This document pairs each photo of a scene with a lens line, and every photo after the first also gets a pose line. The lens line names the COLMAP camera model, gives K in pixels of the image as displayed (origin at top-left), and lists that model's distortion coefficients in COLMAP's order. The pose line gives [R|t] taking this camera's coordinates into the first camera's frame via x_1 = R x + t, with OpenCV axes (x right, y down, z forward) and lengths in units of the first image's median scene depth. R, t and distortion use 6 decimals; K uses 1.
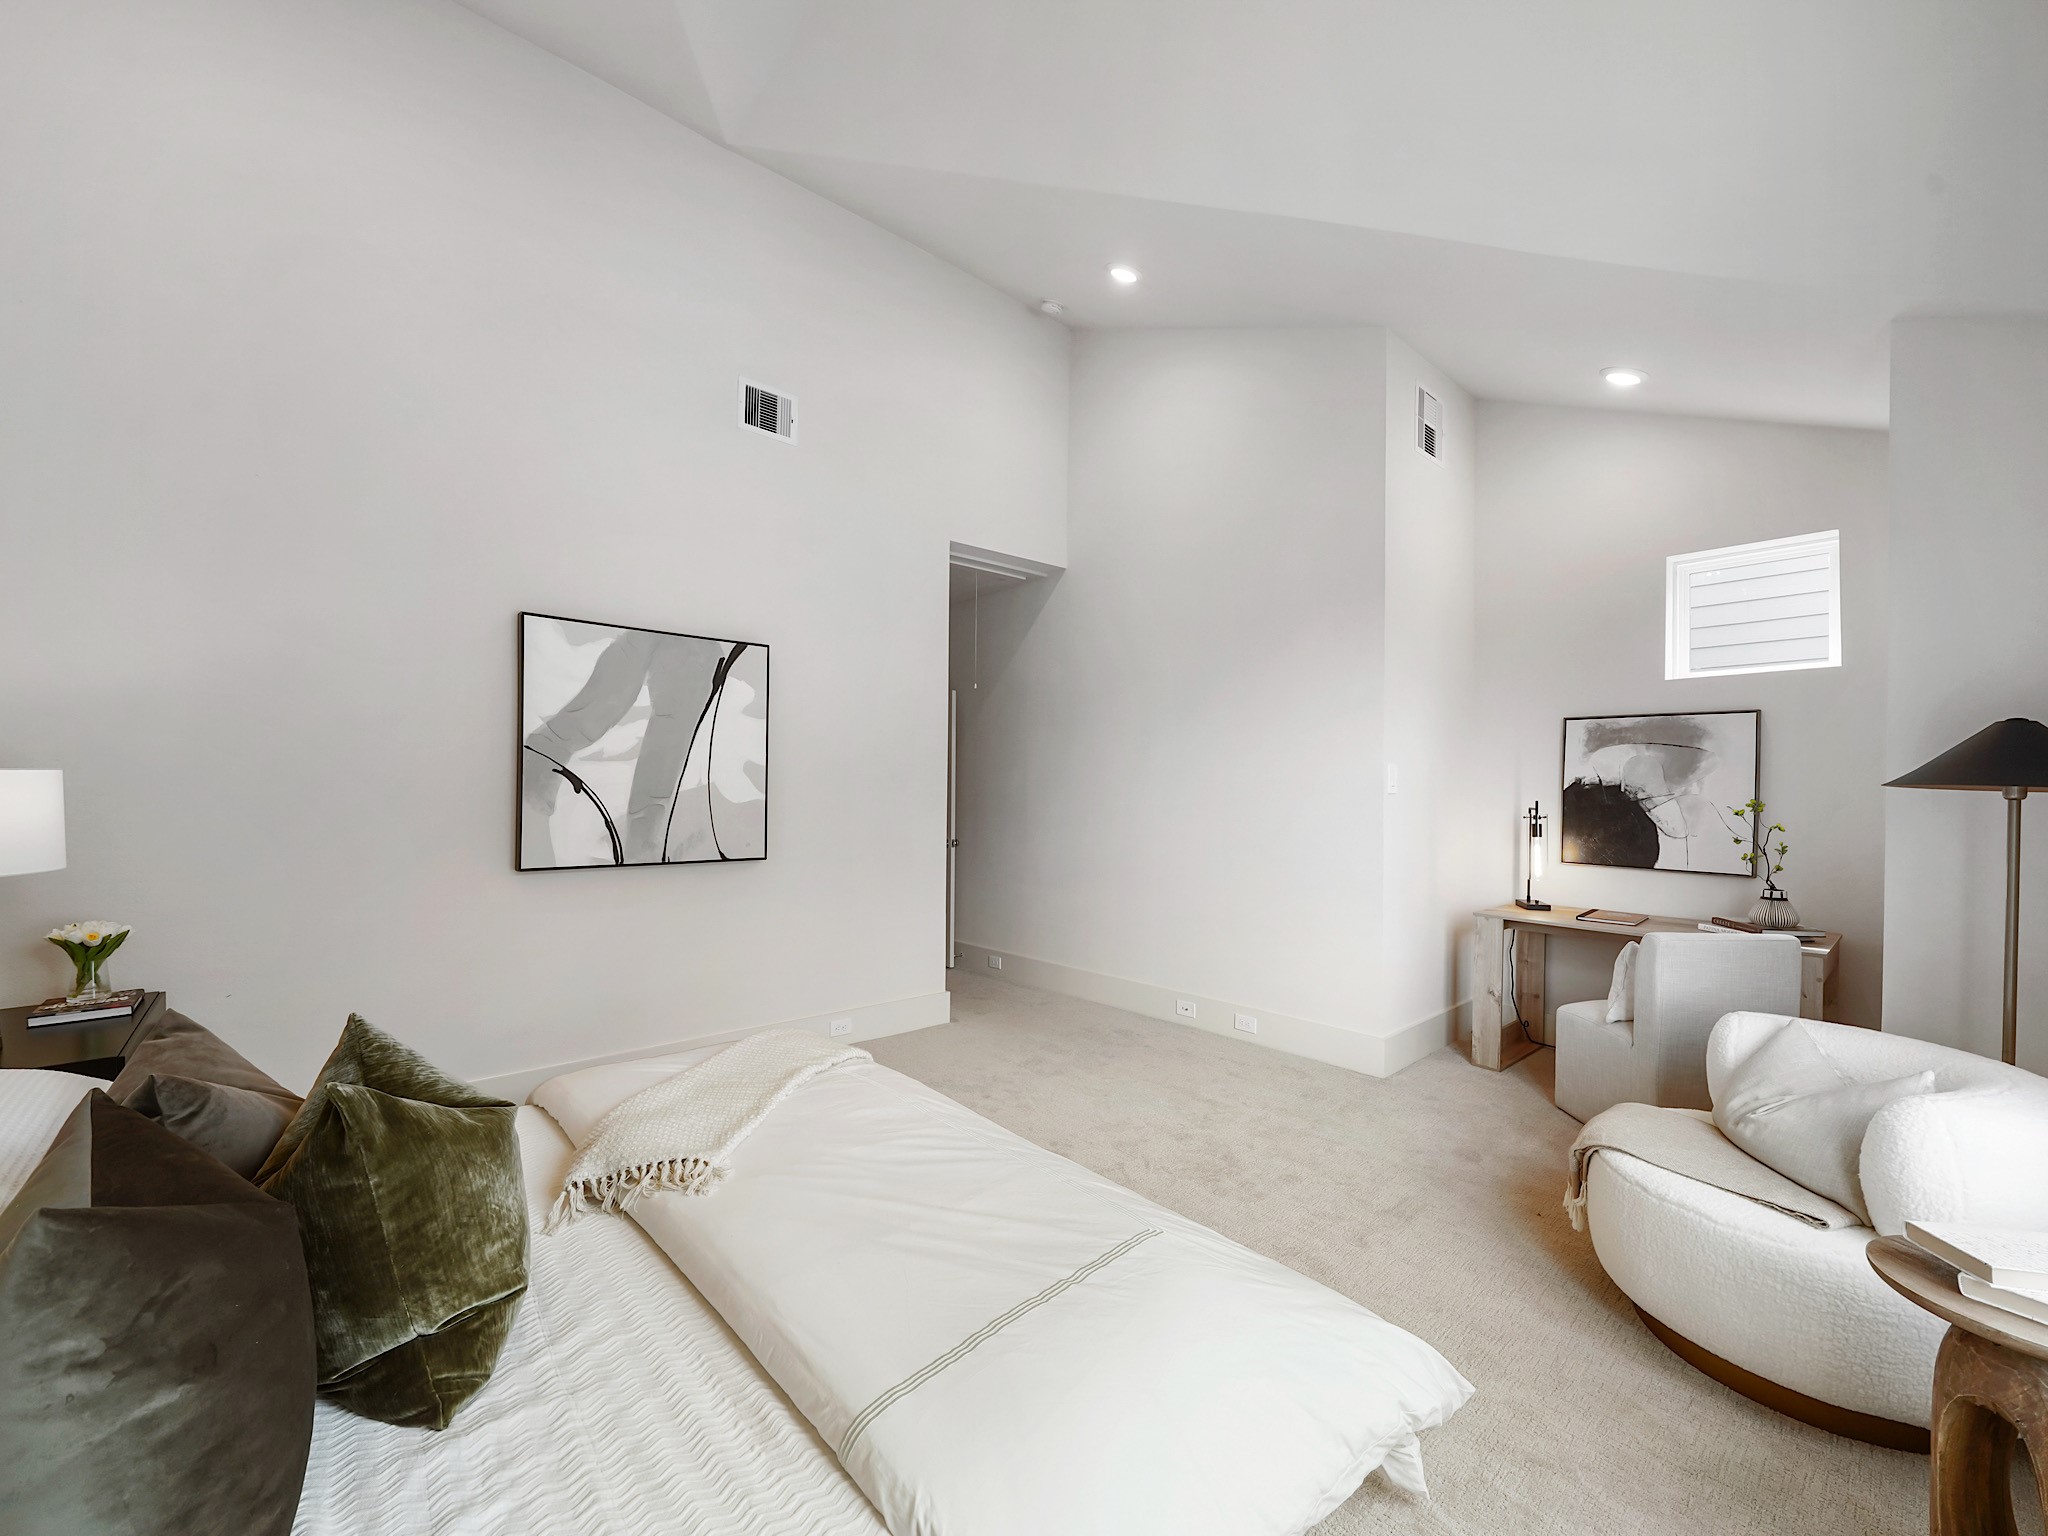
lens RADIAL K [[814.7, 0, 1016.0], [0, 814.7, 788.2], [0, 0, 1]] dist [-0.002454, 0.000010]
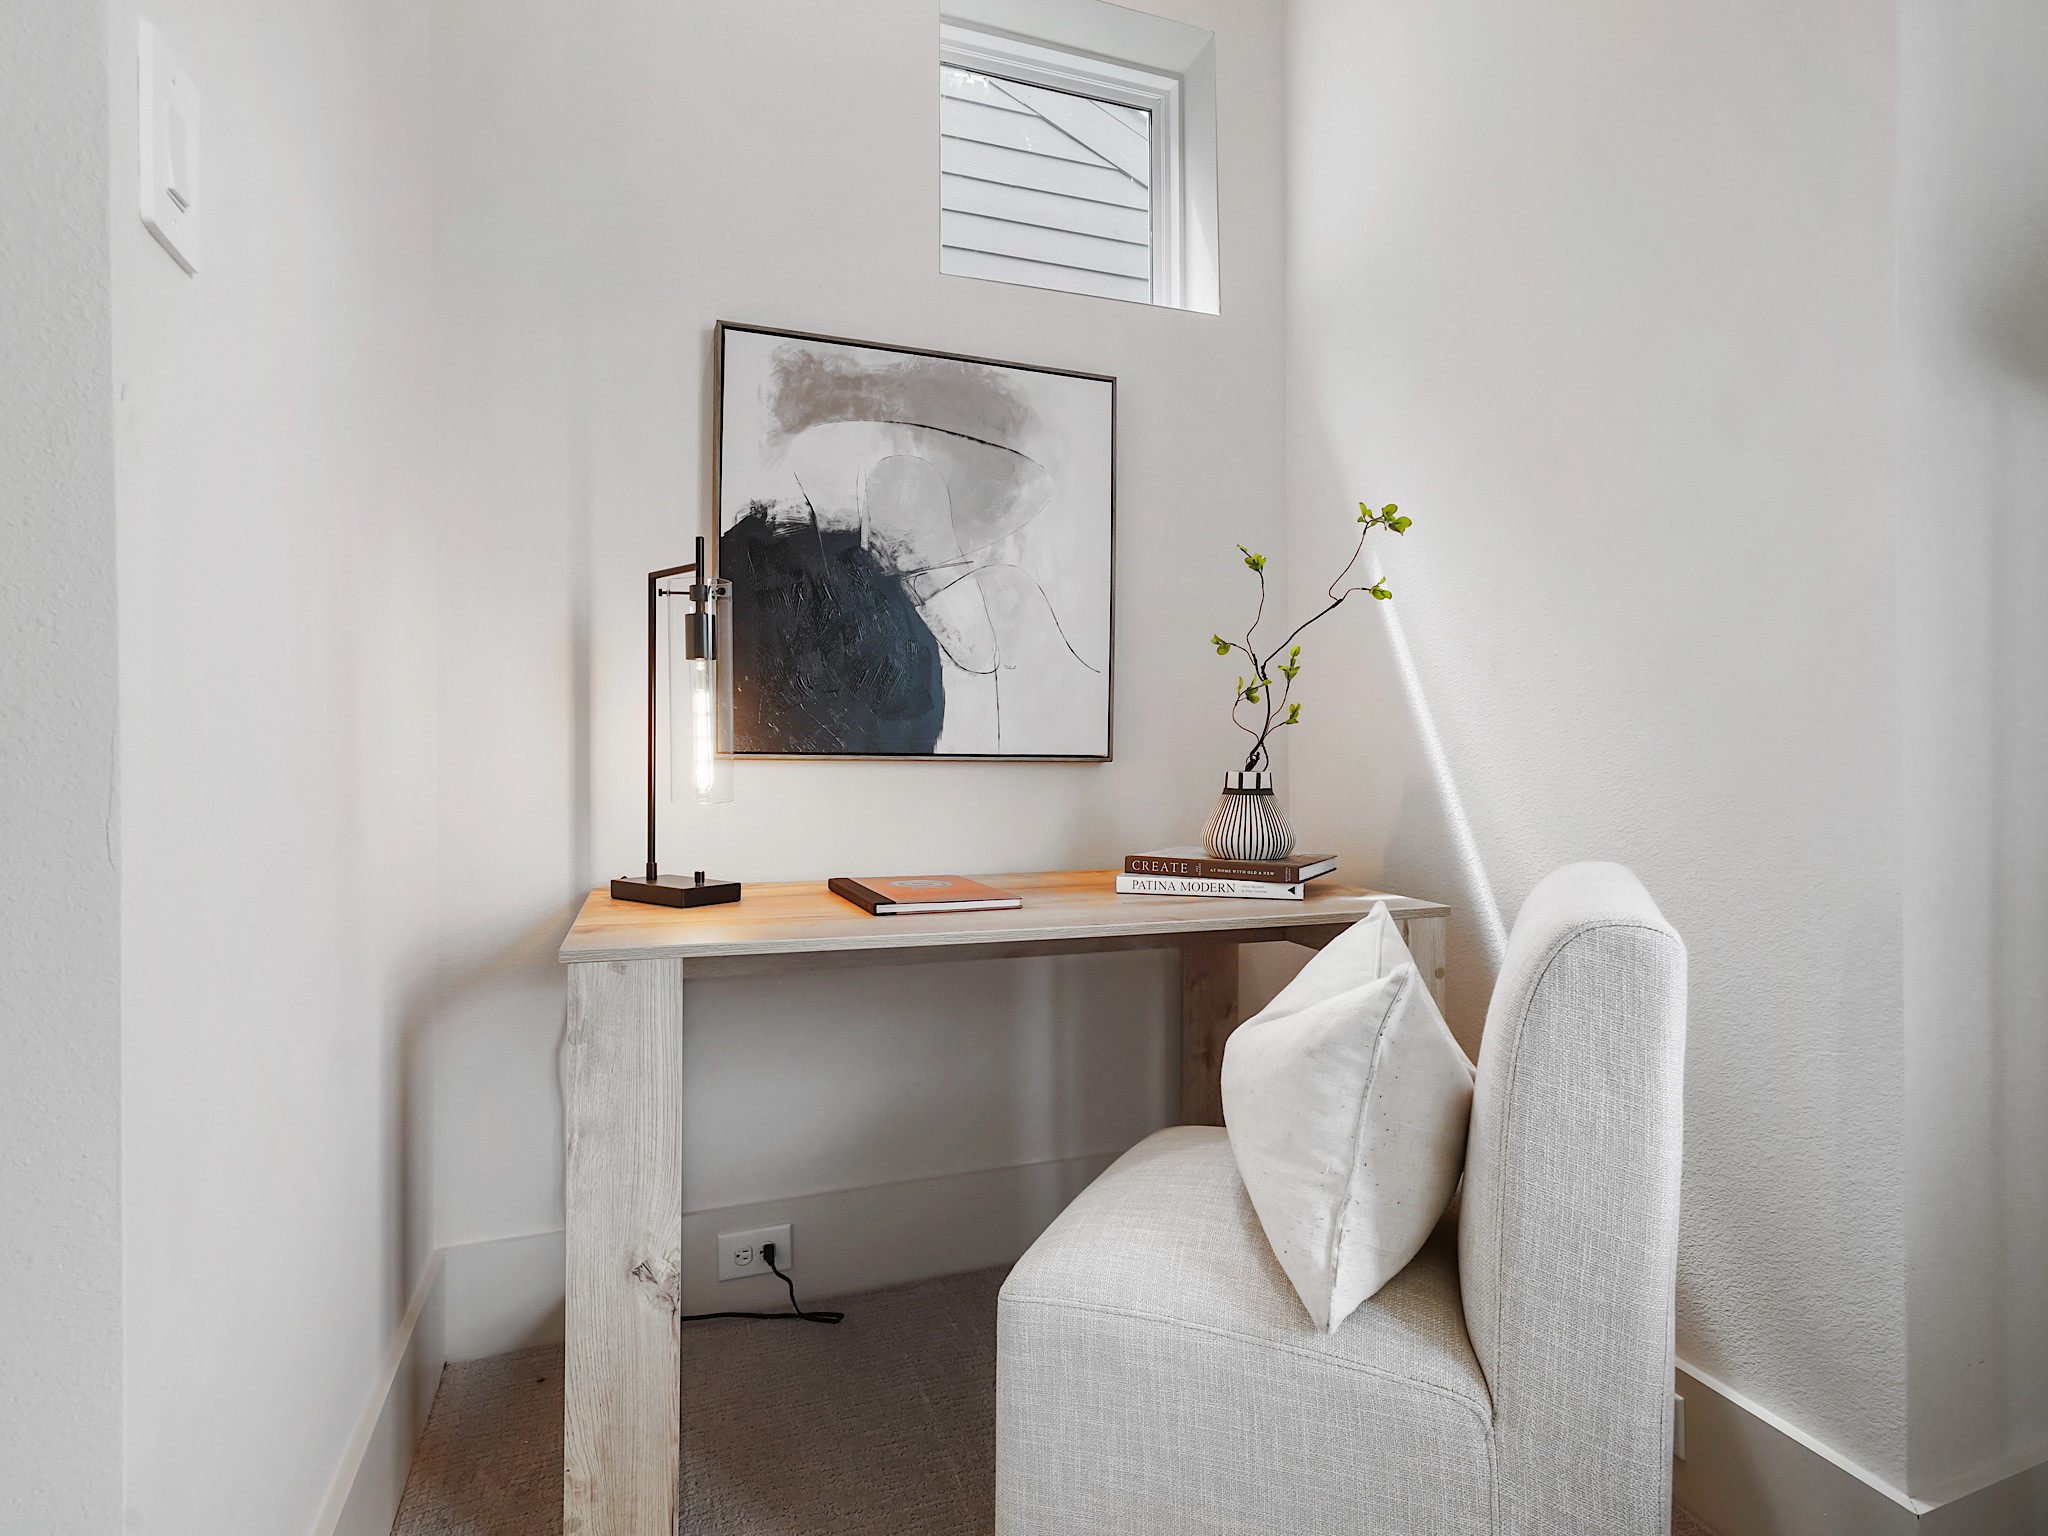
lens RADIAL K [[1033.8, 0, 1021.8], [0, 1033.8, 778.3], [0, 0, 1]] dist [-0.001656, 0.000204]
pose [[0.365157, -0.024602, 0.930621, 0.339970], [0.009024, 0.999697, 0.022888, 0.098377], [-0.930902, 0.000041, 0.365268, 0.774387]]
